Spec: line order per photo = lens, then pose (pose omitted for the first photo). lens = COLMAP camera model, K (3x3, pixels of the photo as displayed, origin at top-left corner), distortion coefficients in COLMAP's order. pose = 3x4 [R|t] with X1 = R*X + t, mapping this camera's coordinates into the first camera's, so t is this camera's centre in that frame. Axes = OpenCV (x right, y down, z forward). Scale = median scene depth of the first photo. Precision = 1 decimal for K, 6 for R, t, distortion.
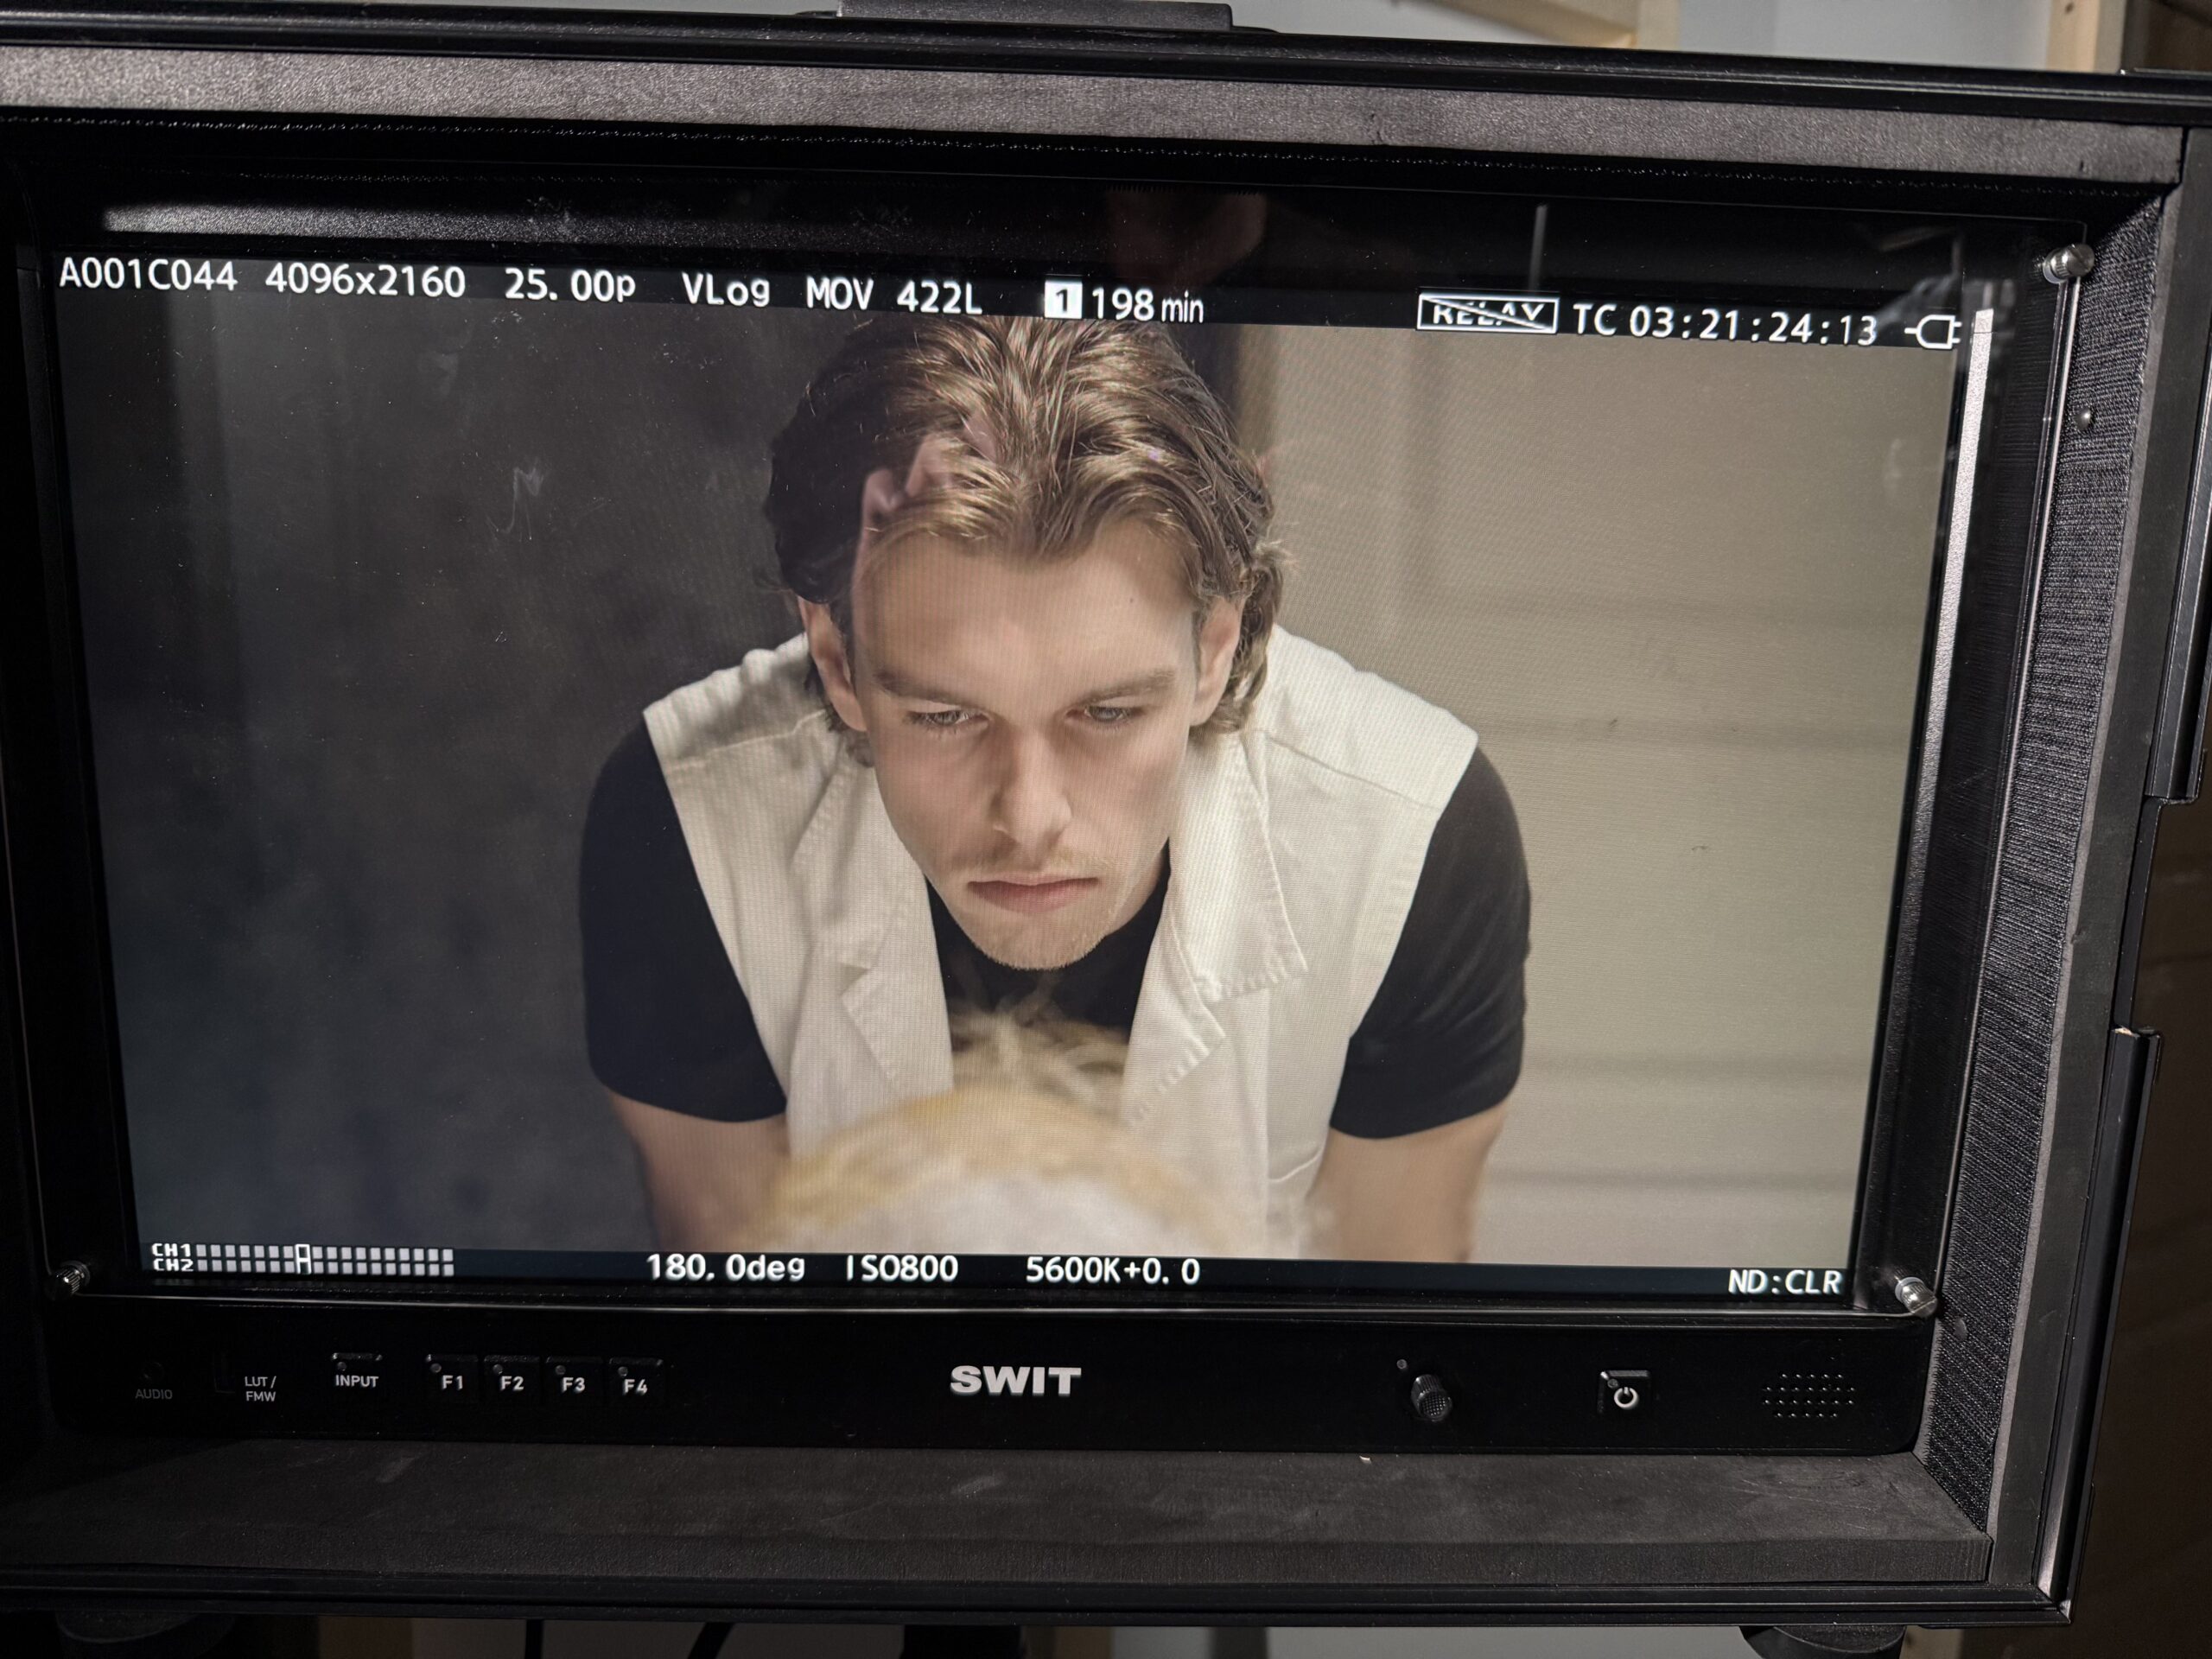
lens RADIAL K [[1596.4, 0, 1105.2], [0, 1596.4, 819.6], [0, 0, 1]] dist [-0.000711, -0.023985]
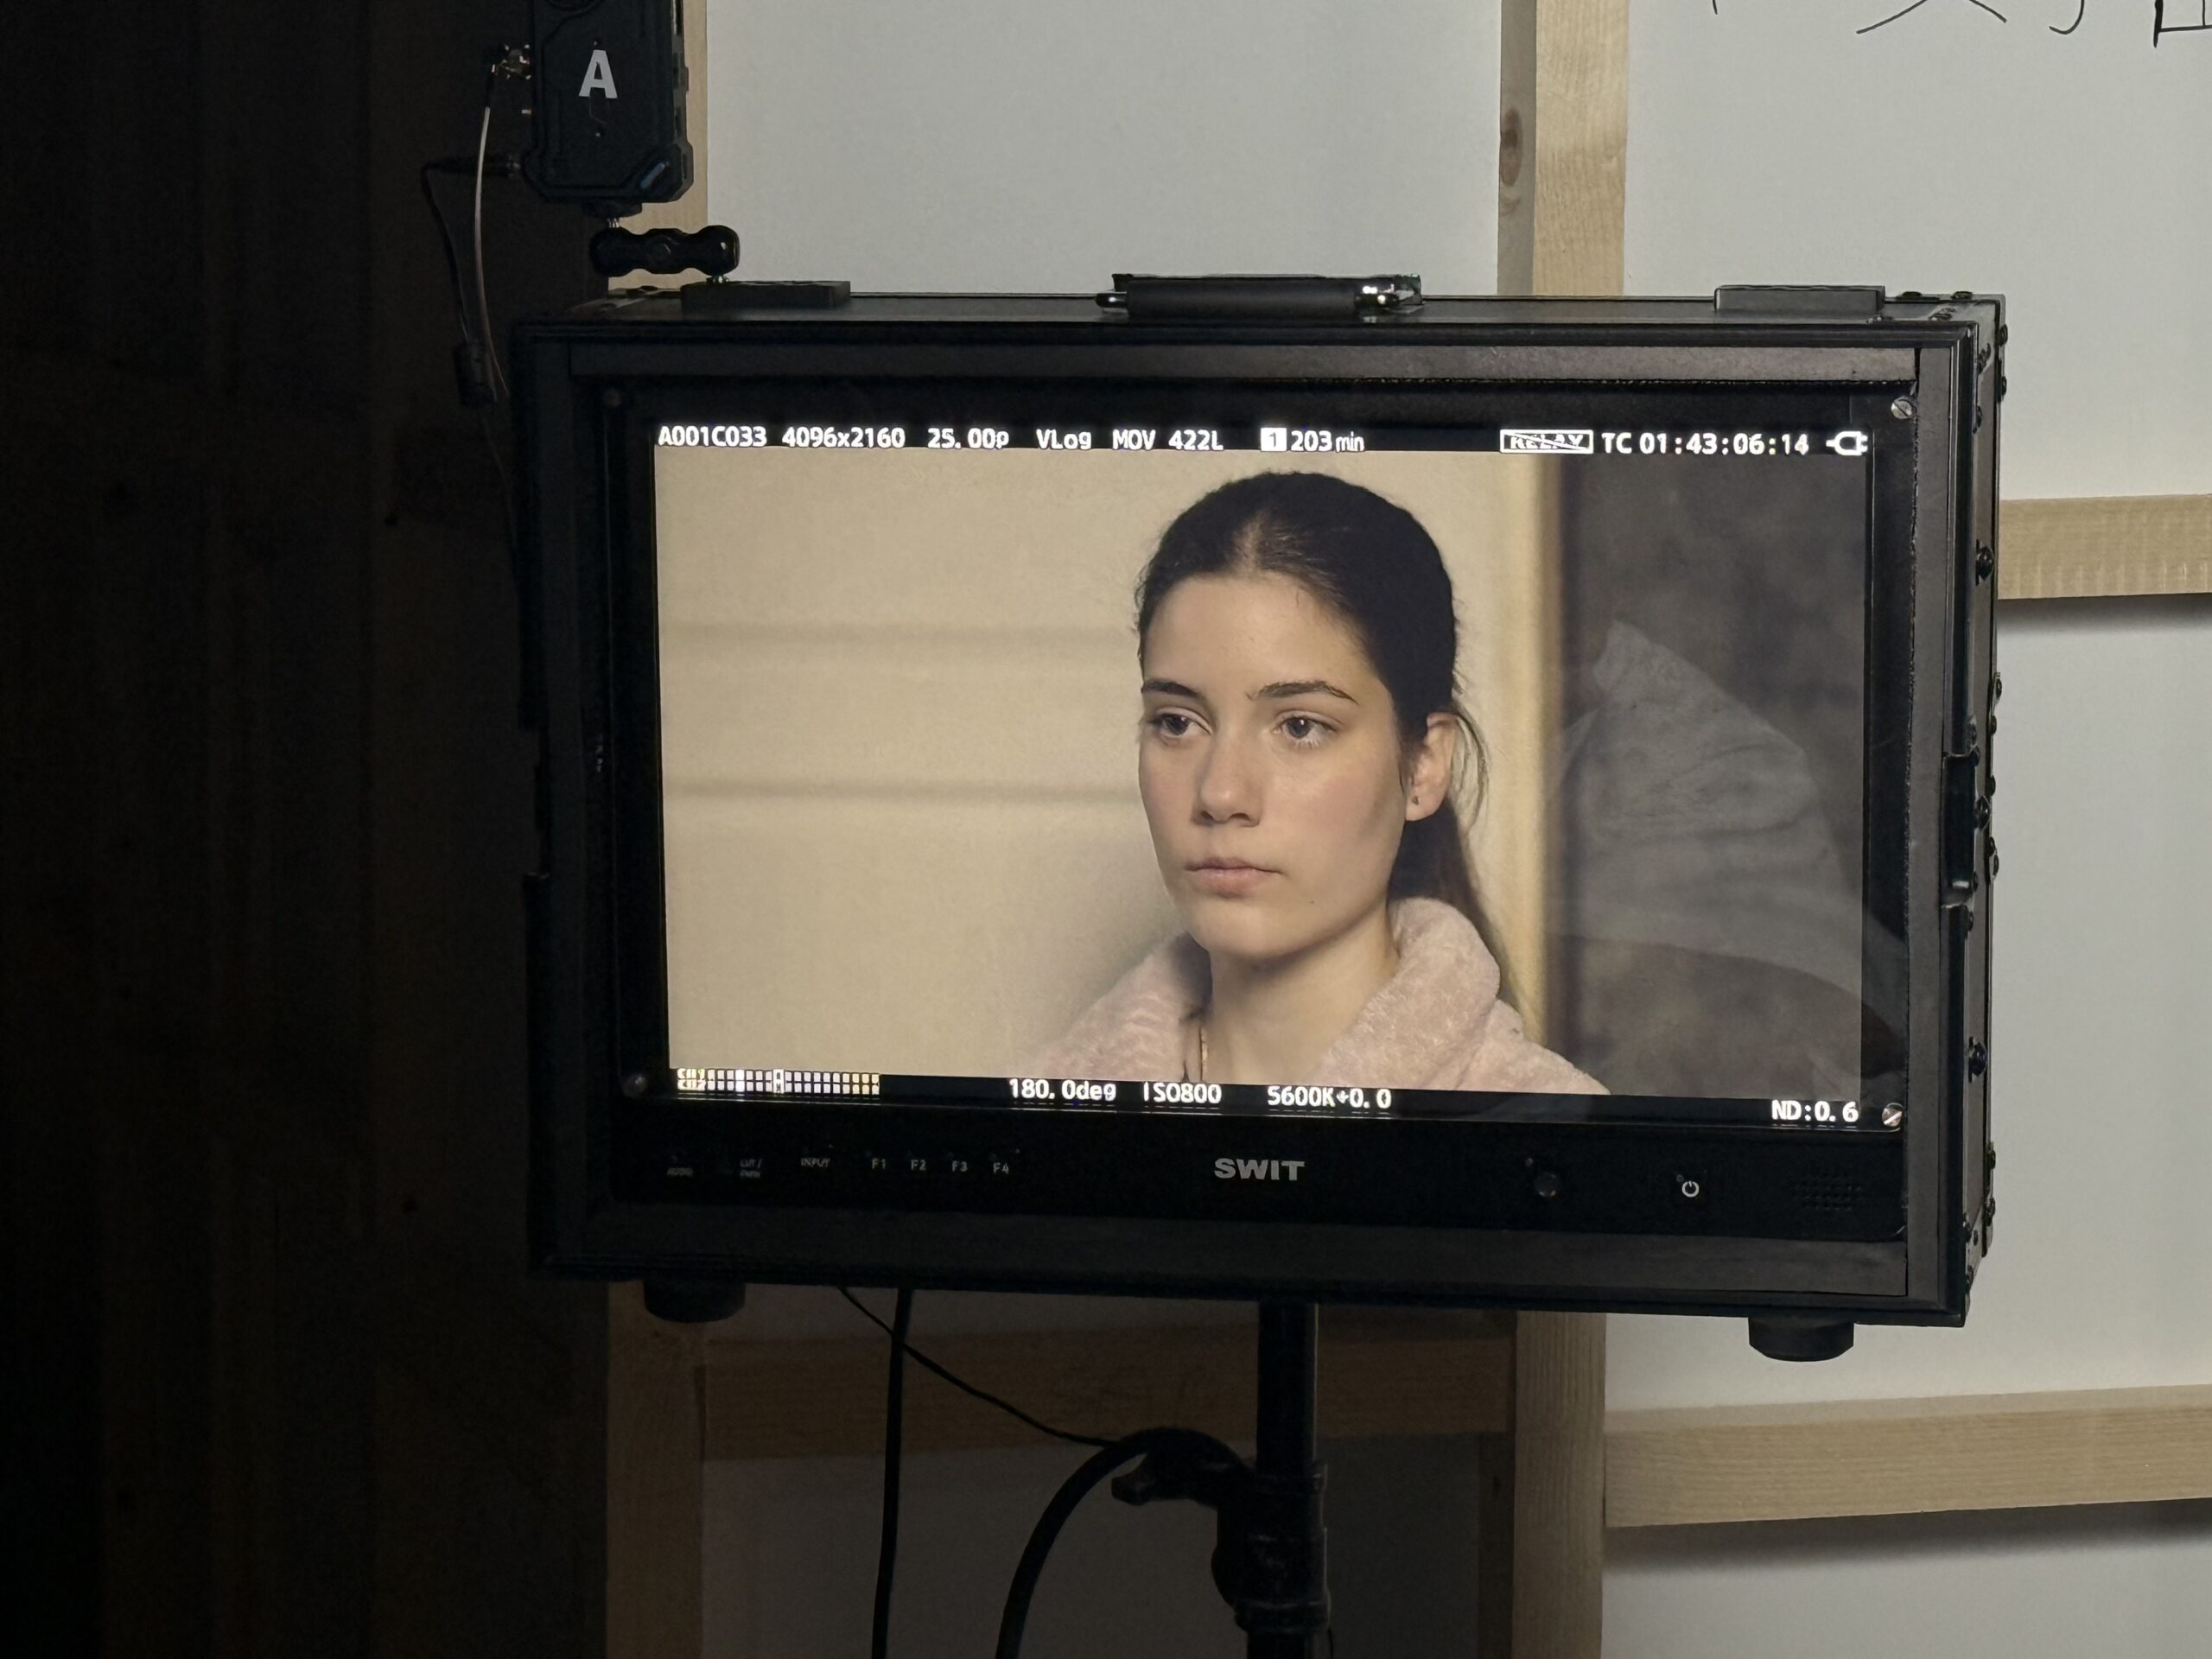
lens RADIAL K [[6384.6, 0, 1103.4], [0, 6384.6, 832.9], [0, 0, 1]] dist [0.716361, 0.000000]
pose [[0.975196, -0.004328, -0.221300, 1.090749], [-0.001969, 0.999600, -0.028229, 0.215062], [0.221334, 0.027965, 0.974797, -4.682233]]
